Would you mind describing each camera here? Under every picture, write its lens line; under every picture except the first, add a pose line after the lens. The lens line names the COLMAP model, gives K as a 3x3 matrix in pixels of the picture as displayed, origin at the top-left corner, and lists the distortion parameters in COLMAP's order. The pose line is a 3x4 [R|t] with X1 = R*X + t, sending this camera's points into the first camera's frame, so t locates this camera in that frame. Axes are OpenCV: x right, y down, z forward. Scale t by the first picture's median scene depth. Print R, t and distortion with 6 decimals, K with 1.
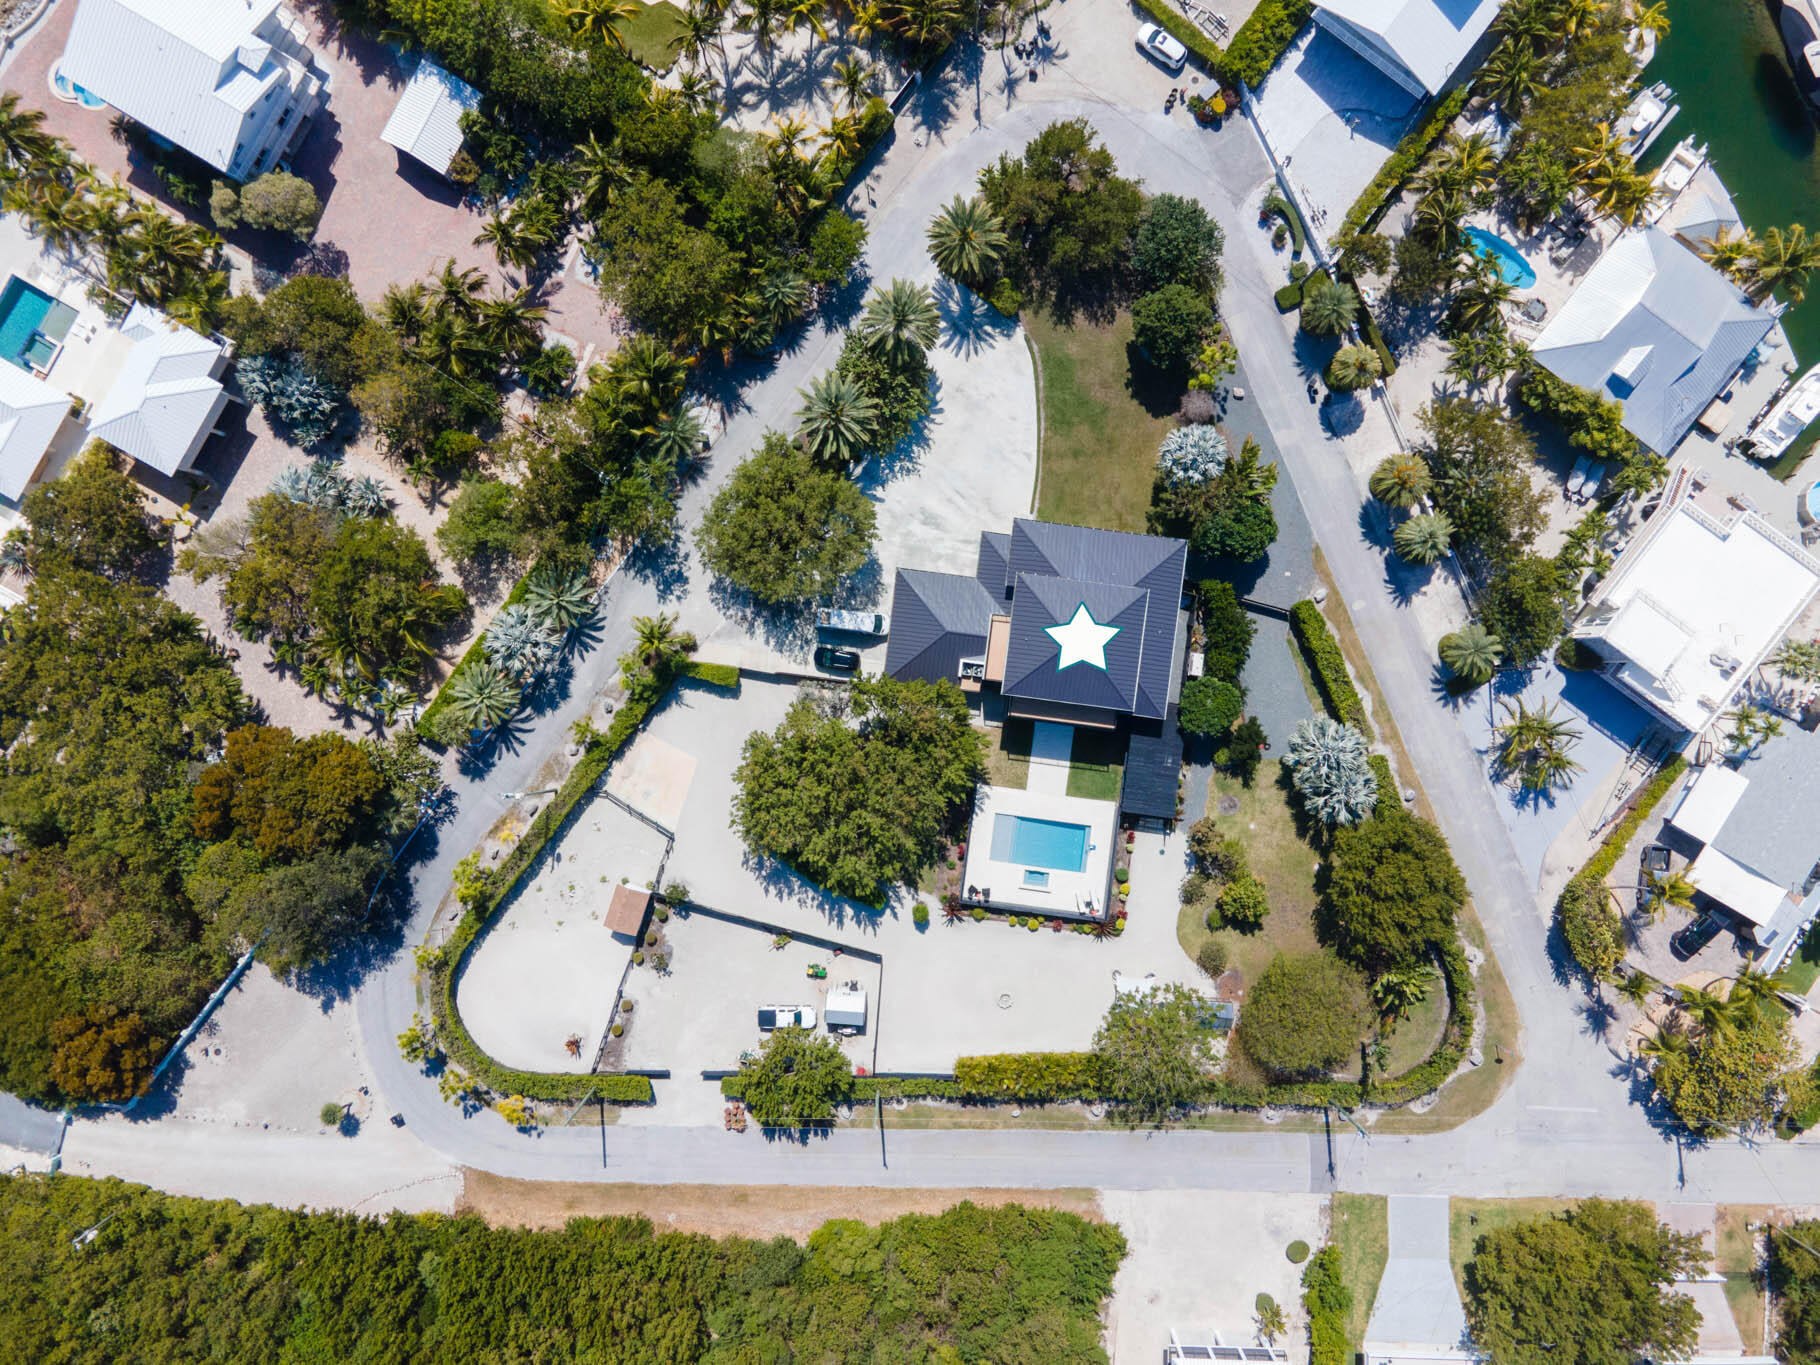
lens RADIAL K [[1310.2, 0, 910.1], [0, 1310.2, 674.5], [0, 0, 1]] dist [0.031833, 0.010216]
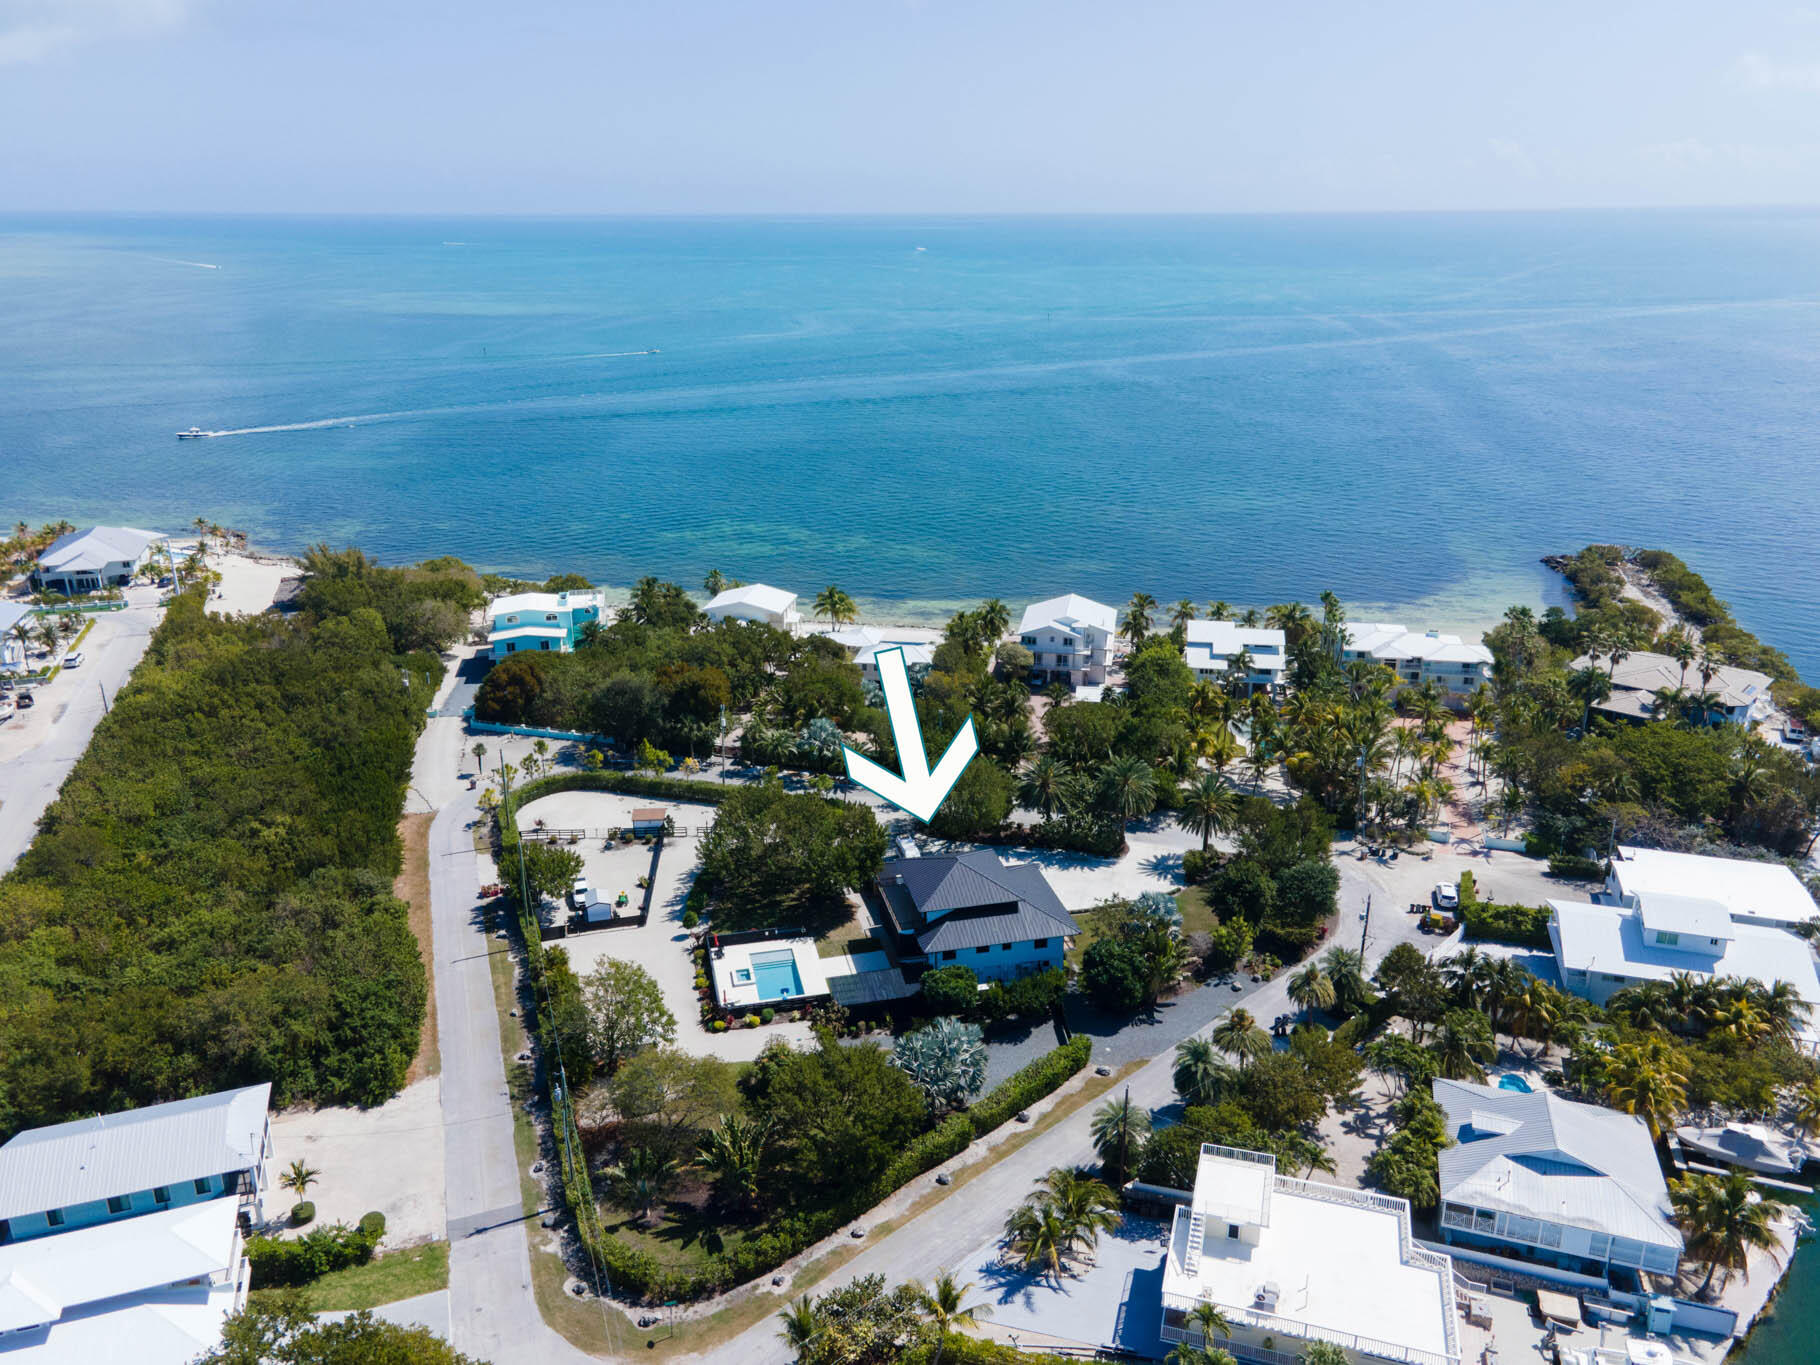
lens RADIAL K [[1310.2, 0, 910.1], [0, 1310.2, 674.5], [0, 0, 1]] dist [0.031833, 0.010216]
pose [[0.347531, 0.328208, -0.878352, 1.001518], [-0.937664, 0.118847, -0.326590, 0.347903], [-0.002800, 0.937099, 0.349052, 0.393963]]
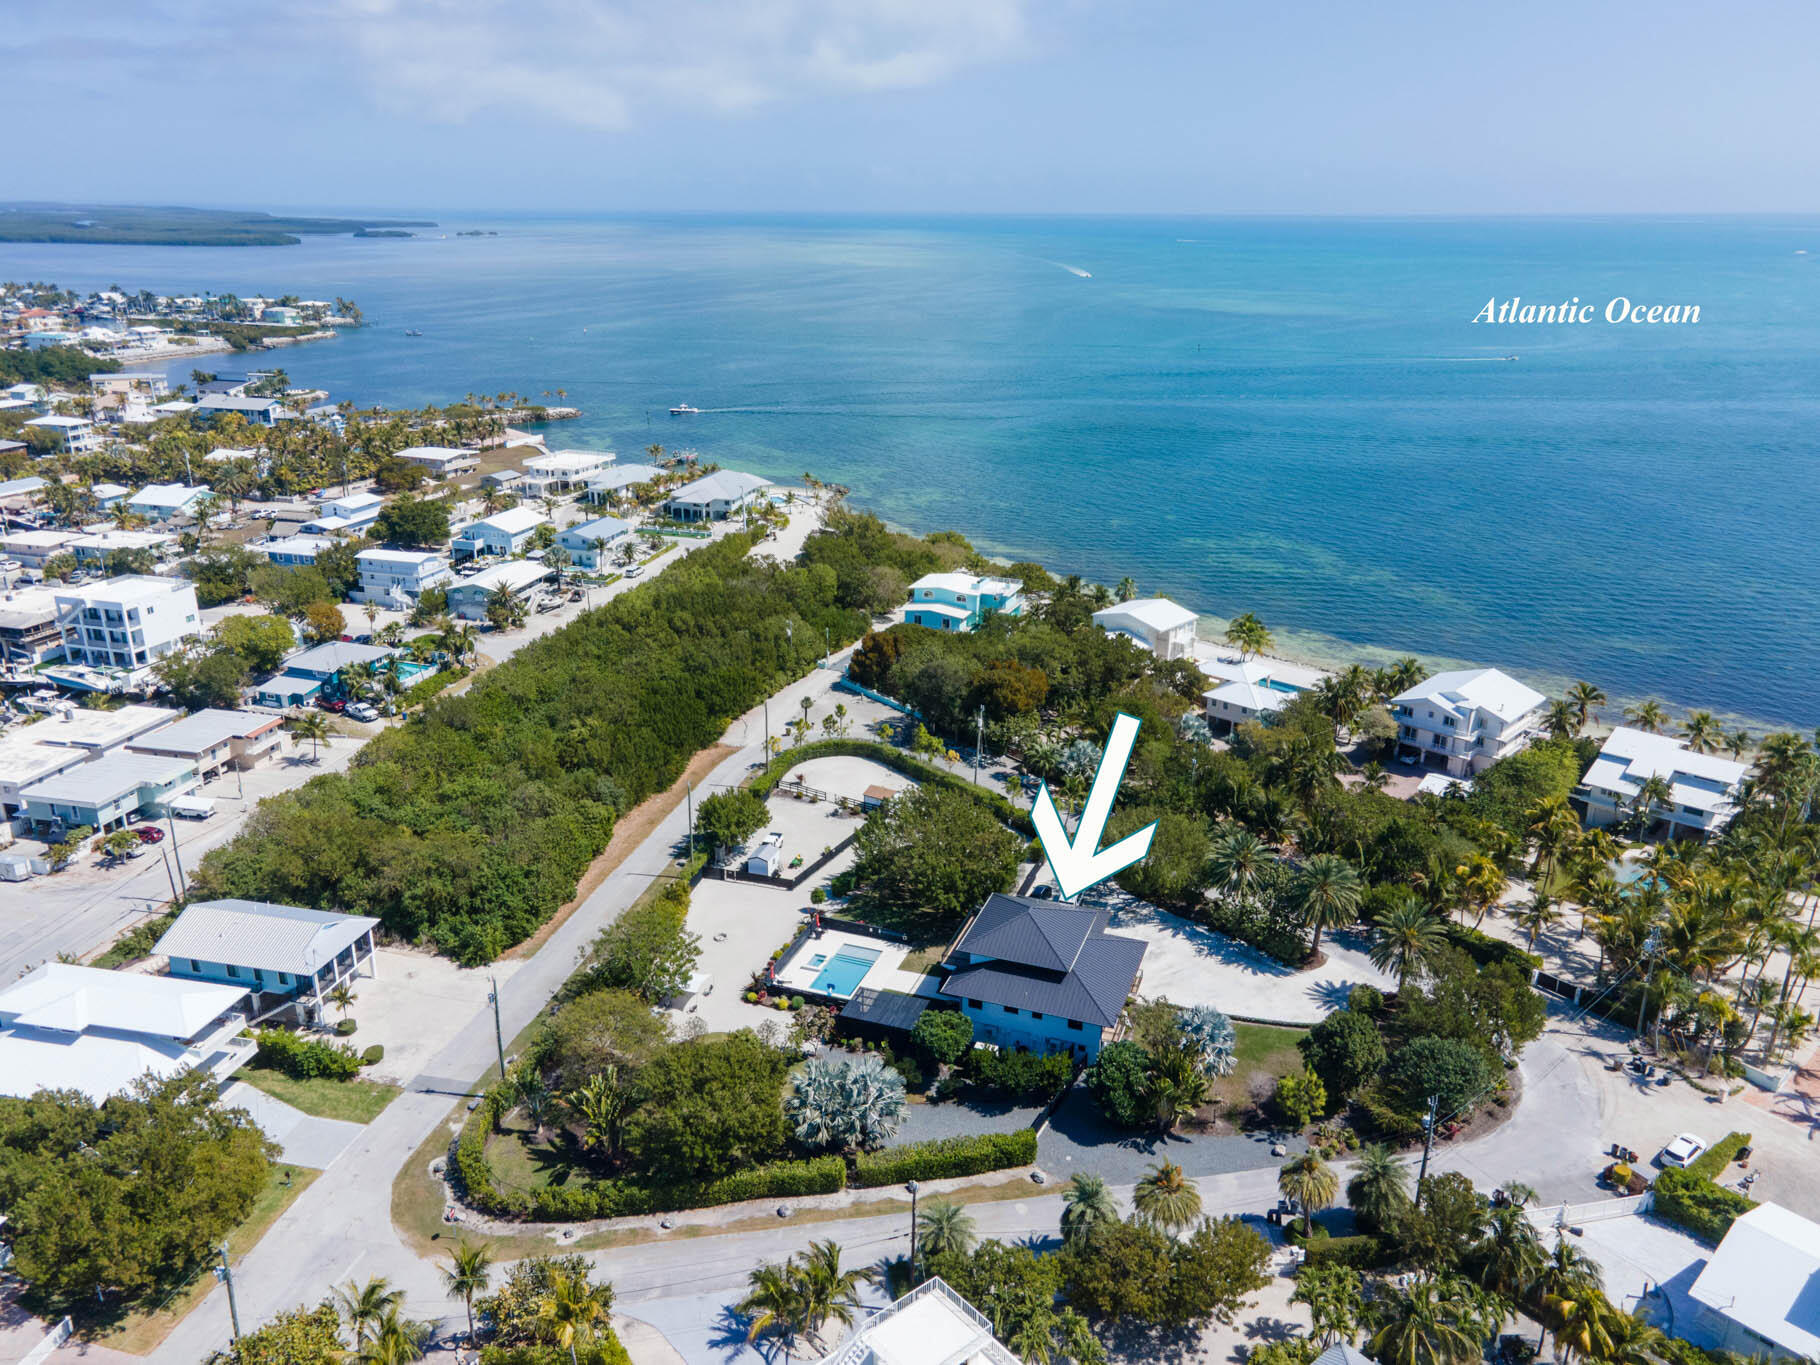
lens RADIAL K [[1286.0, 0, 937.0], [0, 1286.0, 683.9], [0, 0, 1]] dist [0.034962, 0.000421]
pose [[-0.206484, 0.352955, -0.912572, 0.974405], [-0.978443, -0.077965, 0.191233, -0.129786], [-0.003652, 0.932386, 0.361445, 0.392913]]
